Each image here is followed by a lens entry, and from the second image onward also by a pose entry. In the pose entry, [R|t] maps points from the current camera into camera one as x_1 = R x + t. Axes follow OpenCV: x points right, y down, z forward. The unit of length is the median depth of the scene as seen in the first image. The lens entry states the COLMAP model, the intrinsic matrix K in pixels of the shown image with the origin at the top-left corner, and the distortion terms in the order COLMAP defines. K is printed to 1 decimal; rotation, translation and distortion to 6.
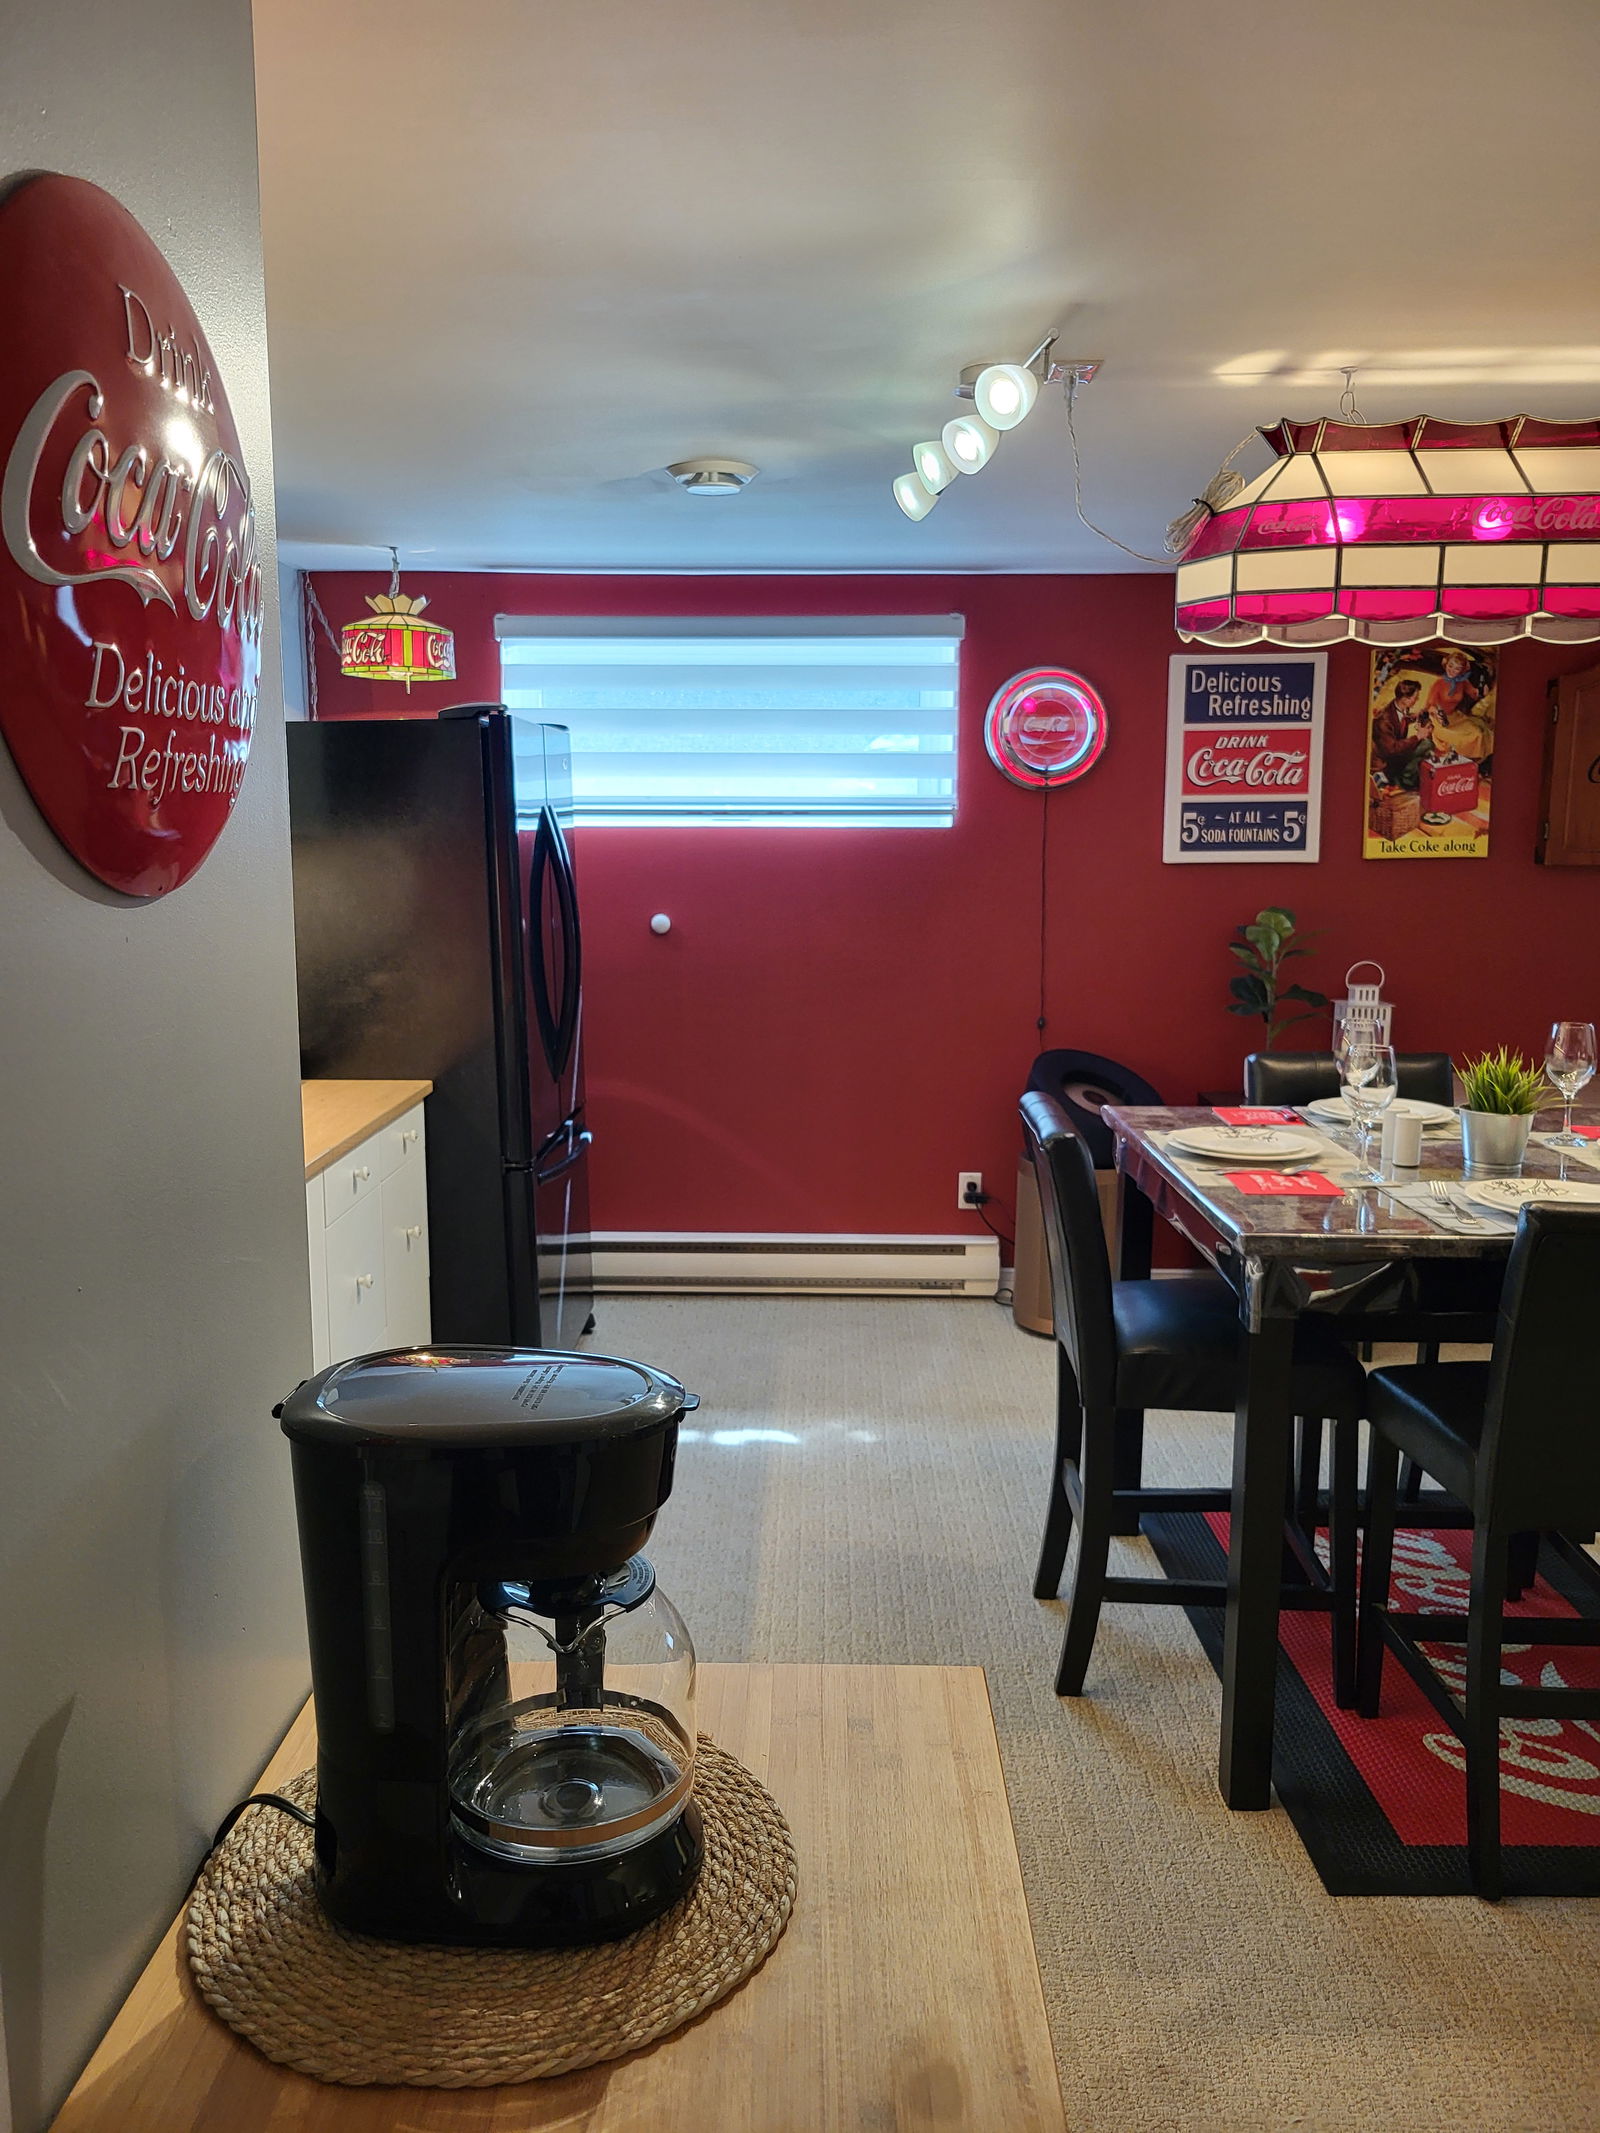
lens RADIAL K [[1619.7, 0, 789.9], [0, 1619.7, 1073.4], [0, 0, 1]] dist [0.045765, -0.006763]
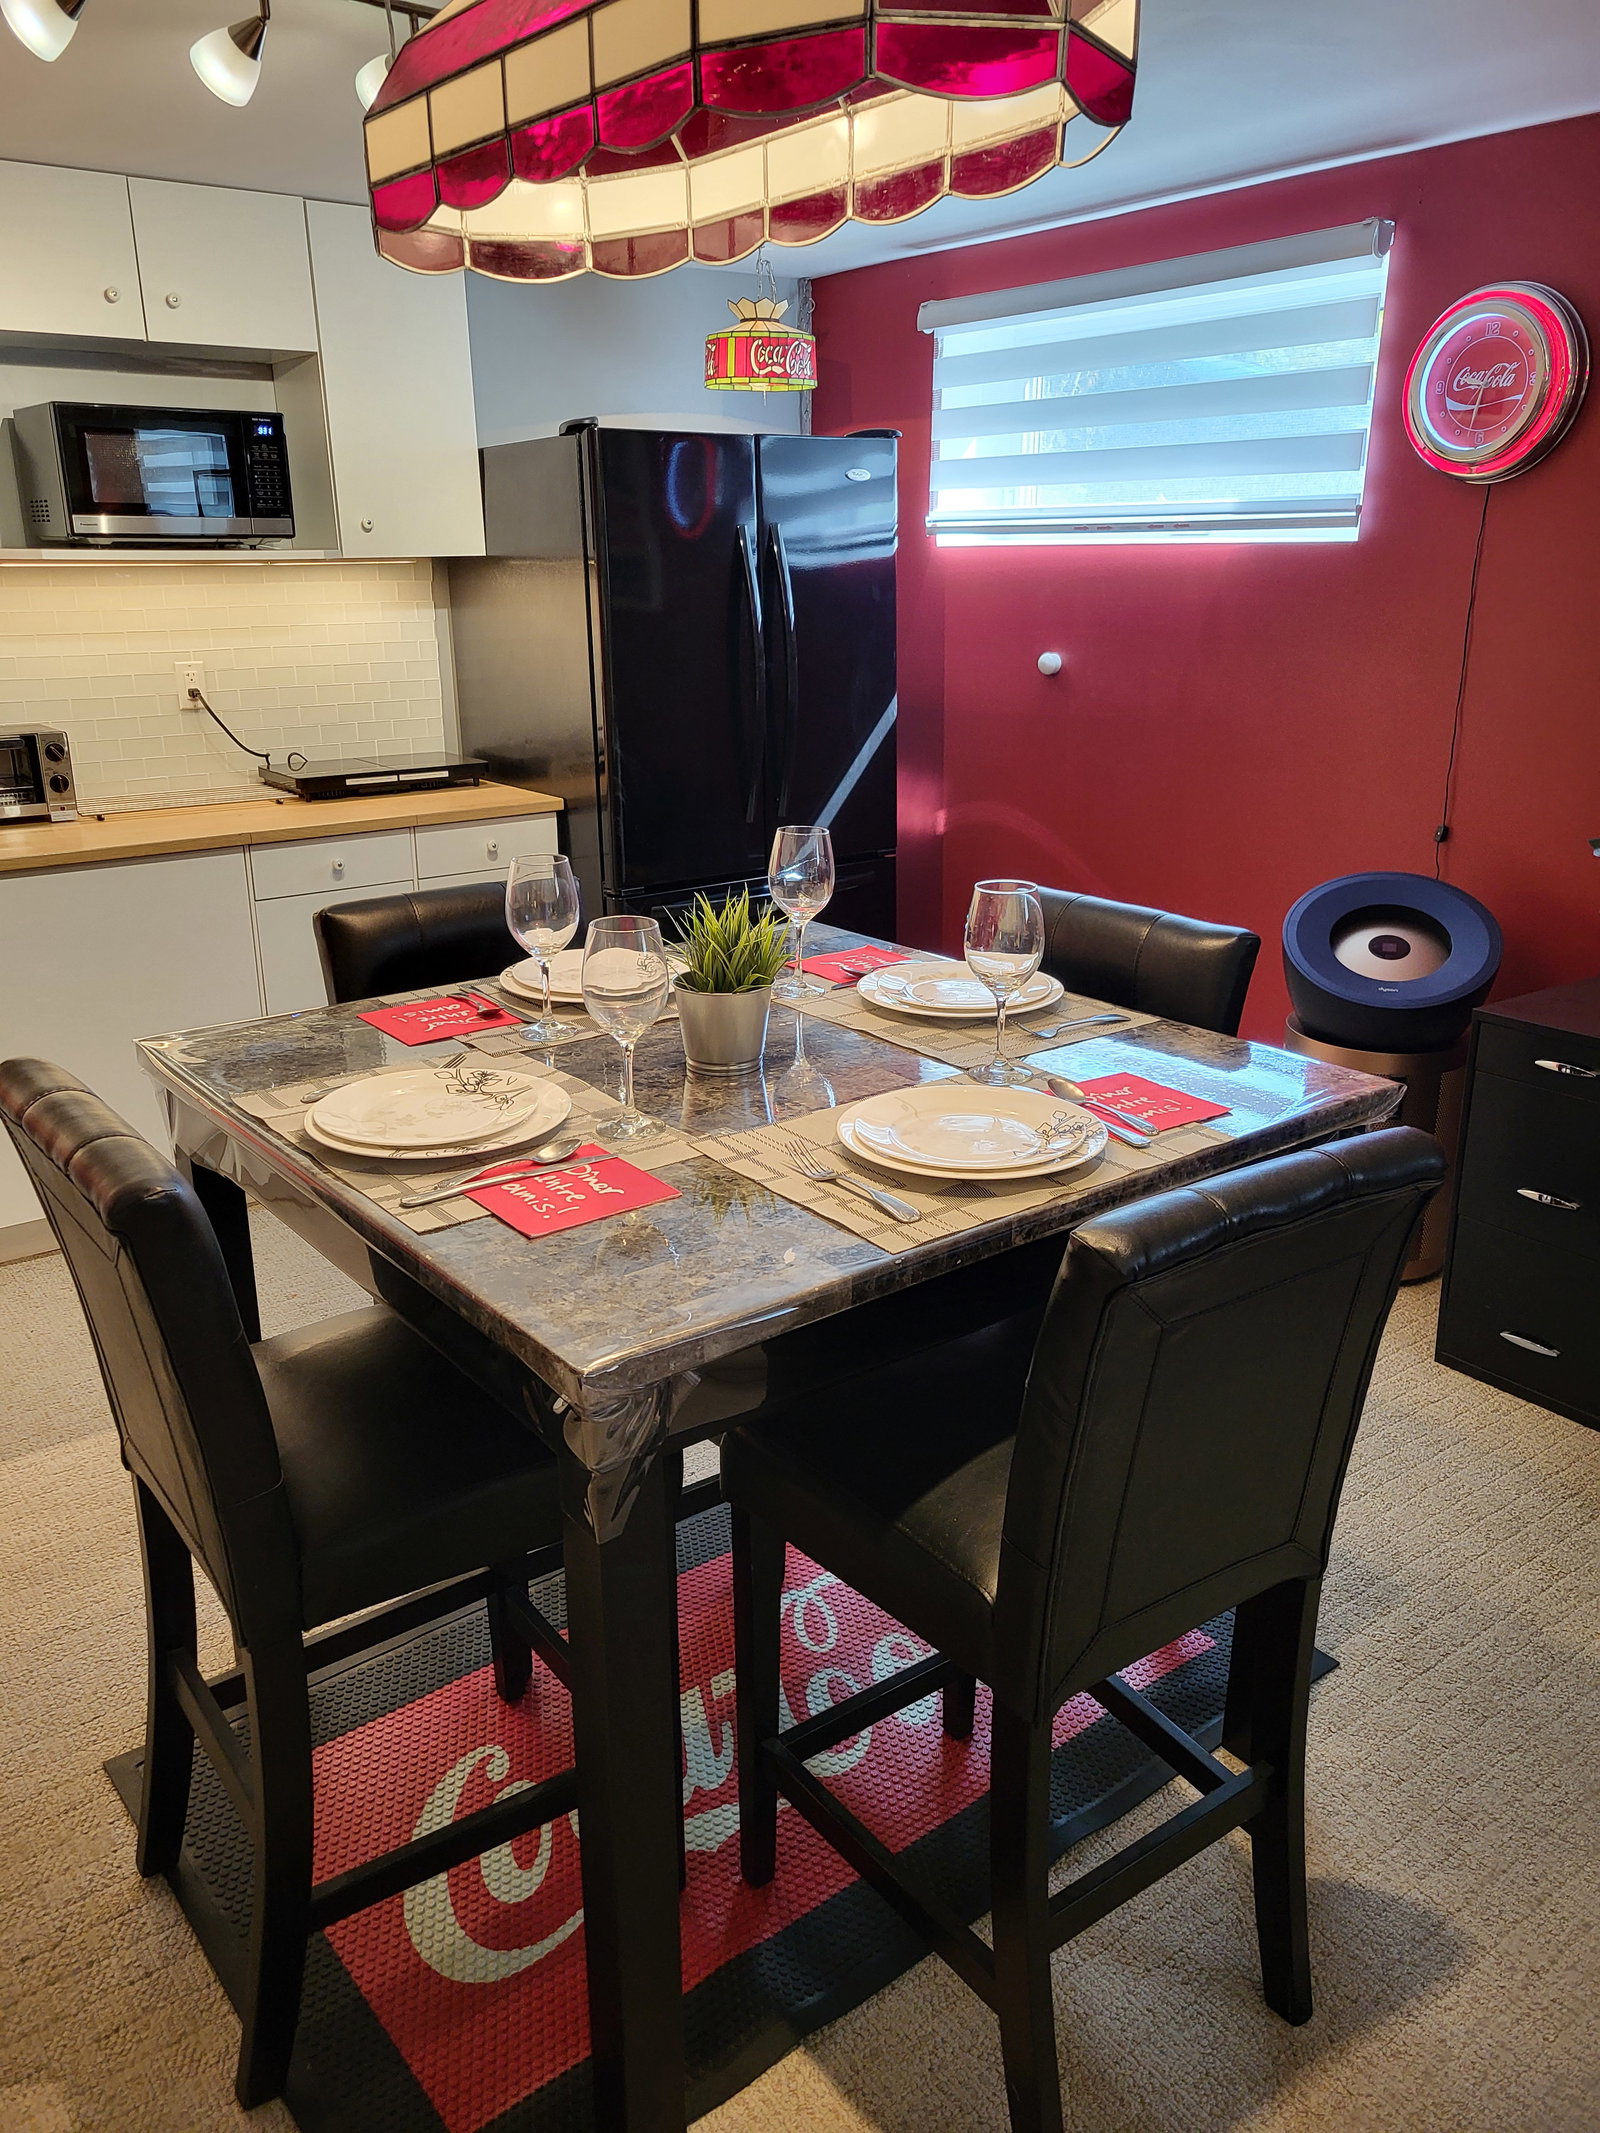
lens RADIAL K [[1619.7, 0, 789.9], [0, 1619.7, 1073.4], [0, 0, 1]] dist [0.045765, -0.006763]
pose [[0.624768, 0.234077, -0.744897, 0.546086], [-0.113368, 0.971091, 0.210071, -0.048521], [0.772536, -0.046799, 0.633244, 0.344774]]
